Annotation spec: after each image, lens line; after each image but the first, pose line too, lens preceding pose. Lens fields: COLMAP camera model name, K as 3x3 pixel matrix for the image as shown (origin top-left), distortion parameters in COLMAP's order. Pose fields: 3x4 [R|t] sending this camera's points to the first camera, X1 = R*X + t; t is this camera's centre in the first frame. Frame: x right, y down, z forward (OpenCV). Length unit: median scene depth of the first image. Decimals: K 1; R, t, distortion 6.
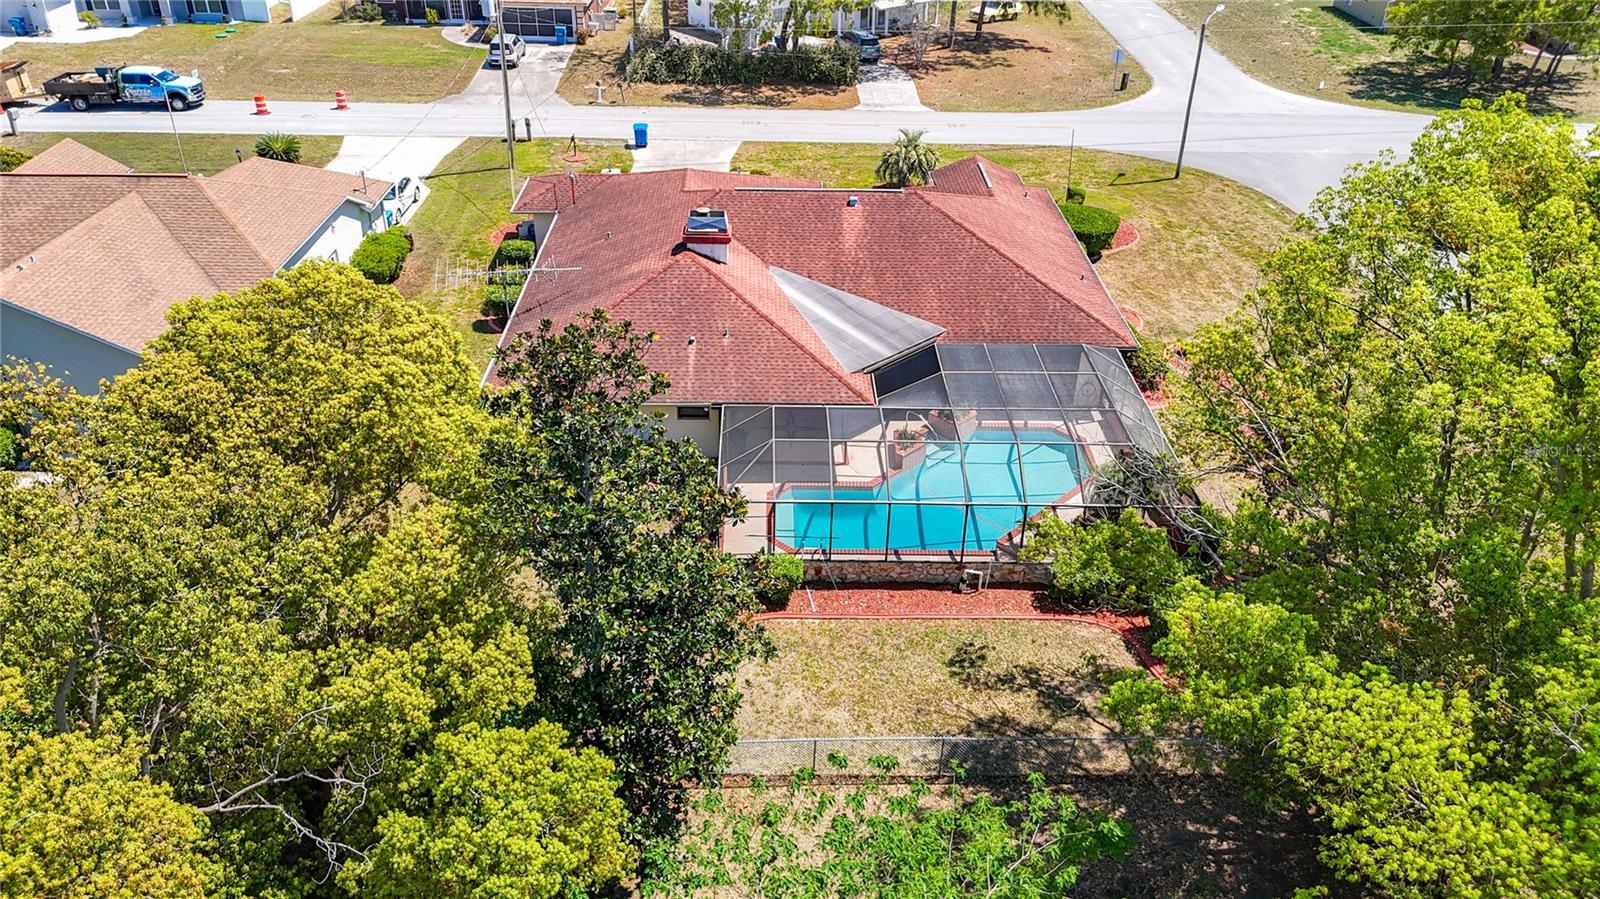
lens RADIAL K [[1177.0, 0, 800.0], [0, 1177.0, 449.5], [0, 0, 1]] dist [0.117024, -0.180940]
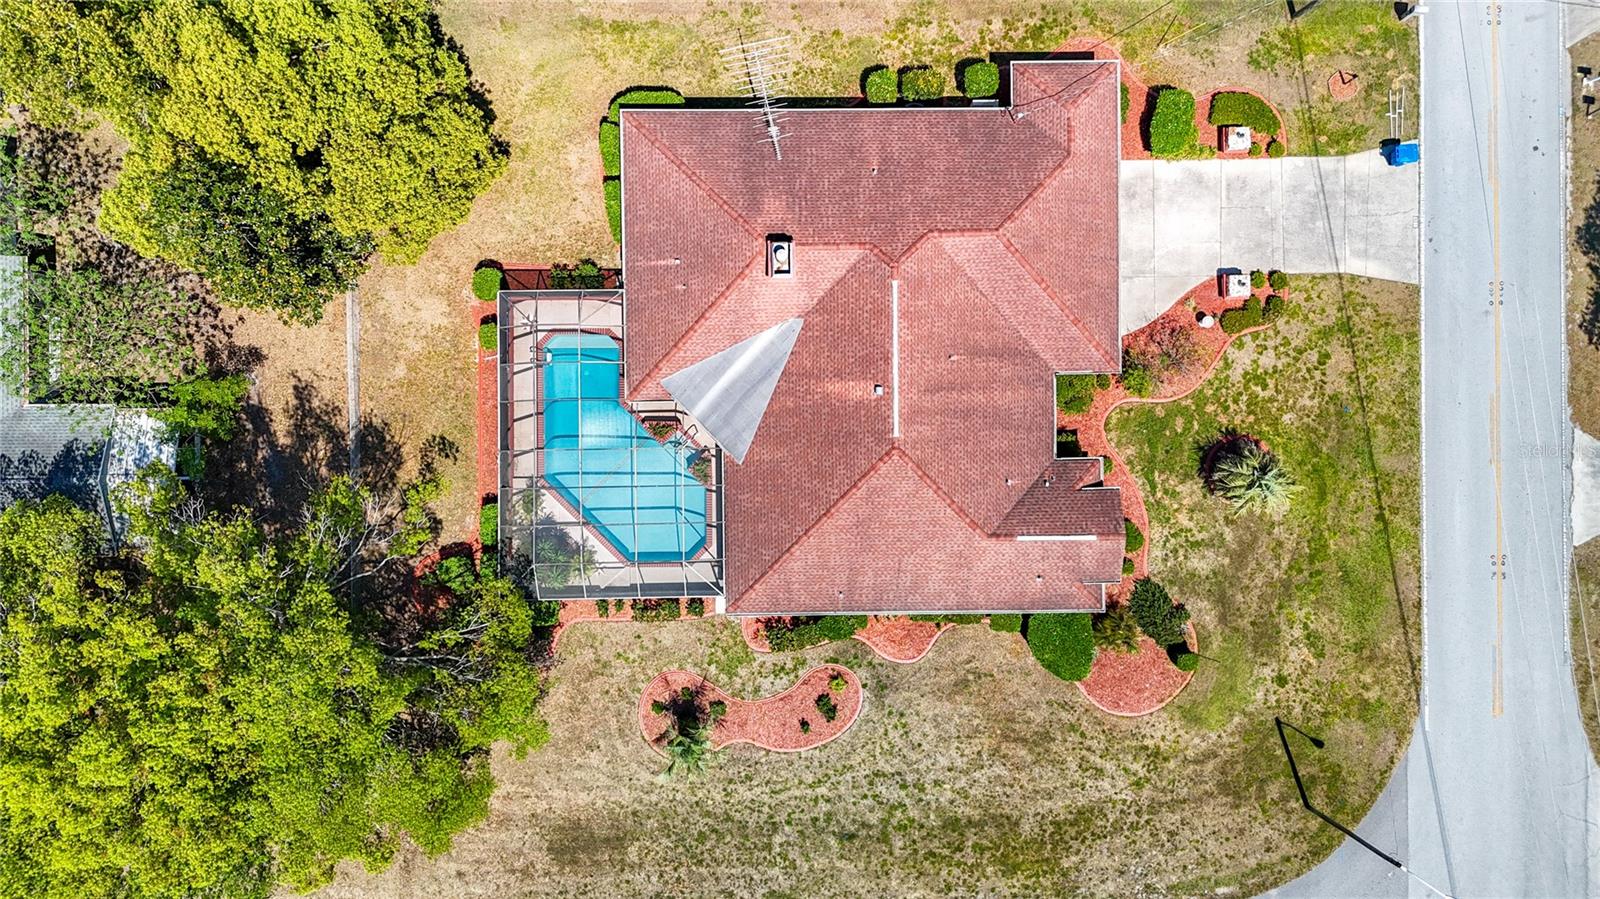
lens RADIAL K [[1177.0, 0, 800.0], [0, 1177.0, 449.5], [0, 0, 1]] dist [0.117024, -0.180940]
pose [[-0.009641, 0.999918, -0.008379, 0.073555], [-0.542073, 0.001815, 0.840329, -0.735877], [0.840276, 0.012644, 0.542012, 0.240669]]
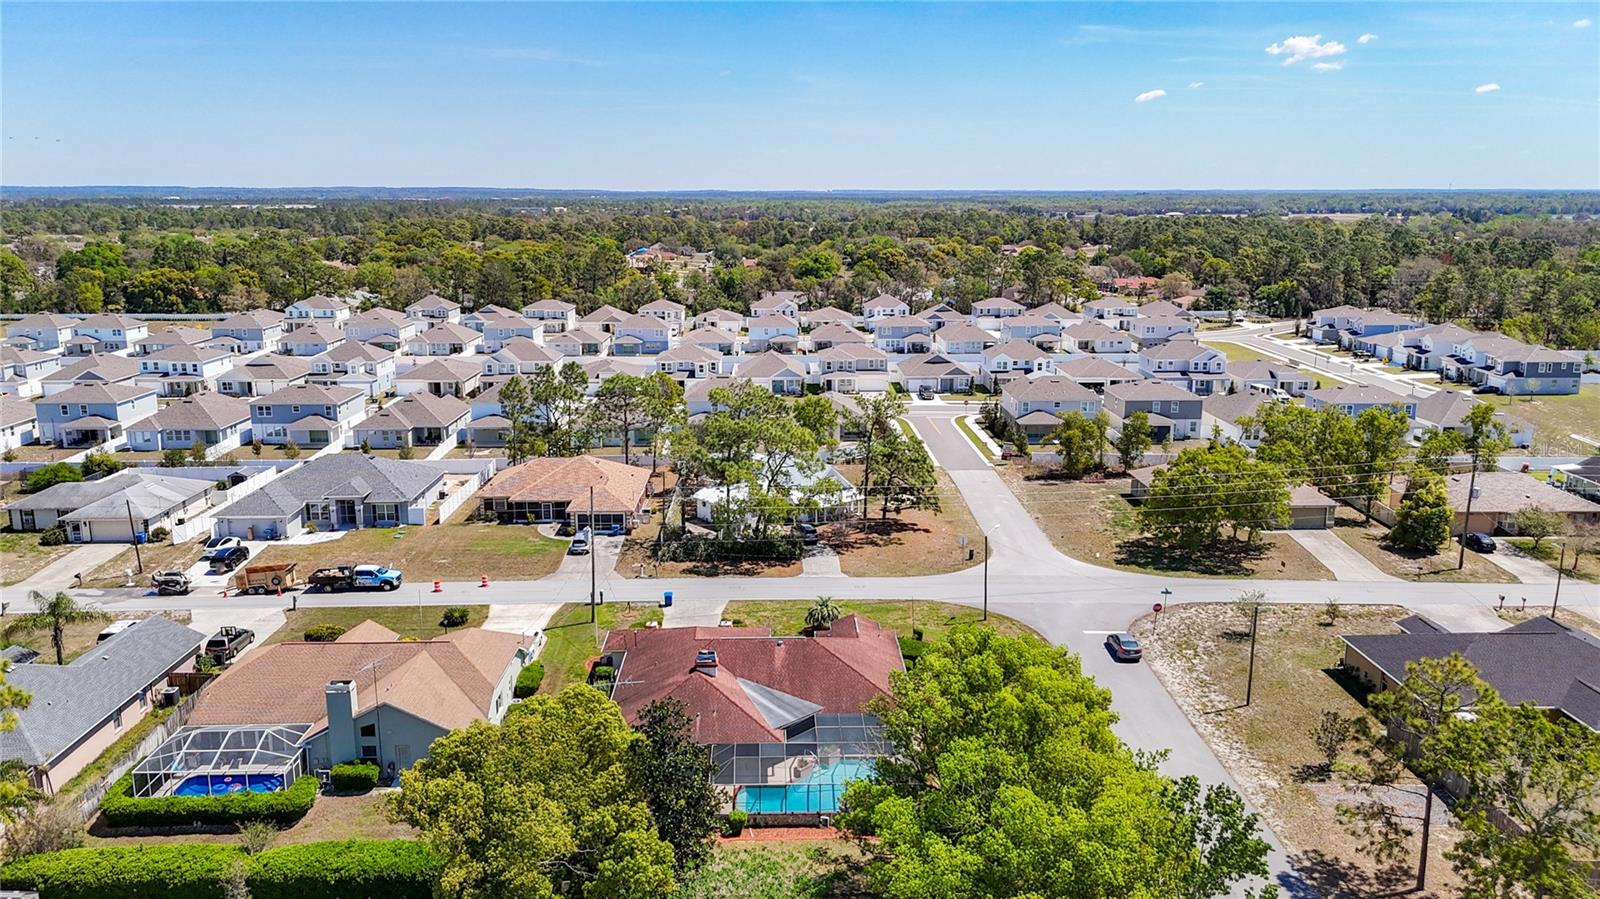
lens RADIAL K [[1177.0, 0, 800.0], [0, 1177.0, 449.5], [0, 0, 1]] dist [0.117024, -0.180940]
pose [[0.999798, -0.020087, 0.001156, 0.055295], [0.019339, 0.943560, -0.330636, 0.093042], [0.005551, 0.330591, 0.943758, -0.655877]]
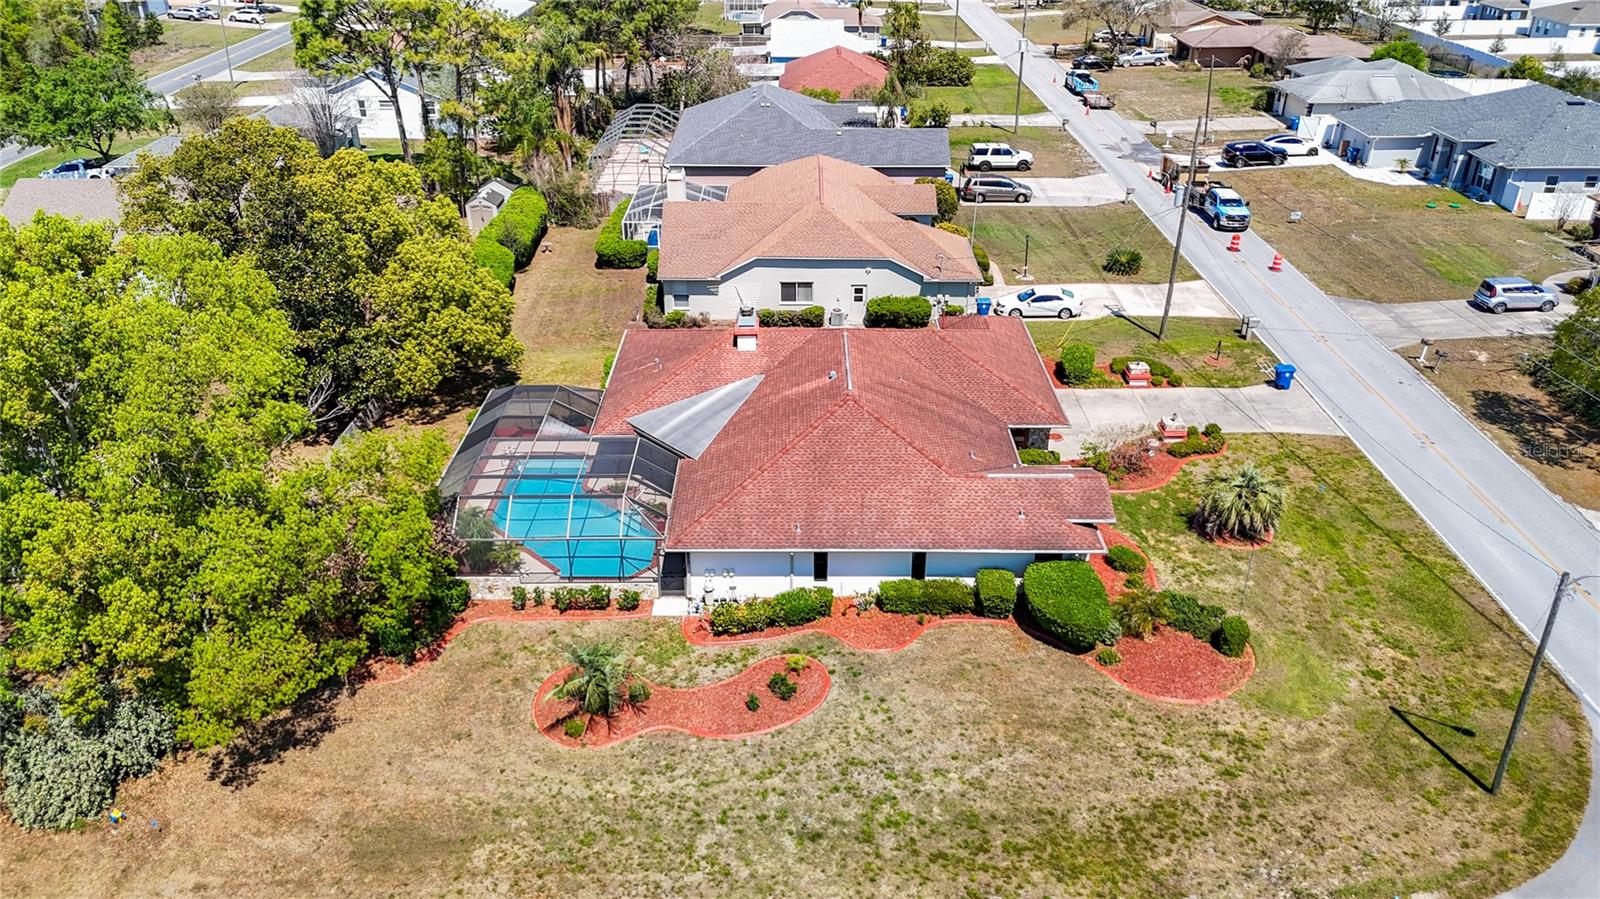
lens RADIAL K [[1191.1, 0, 800.0], [0, 1191.1, 449.5], [0, 0, 1]] dist [0.103869, -0.107559]
pose [[-0.019590, 0.445938, -0.894849, 0.757256], [-0.523219, 0.758108, 0.389249, -0.400751], [0.851973, 0.475828, 0.218472, 0.514429]]
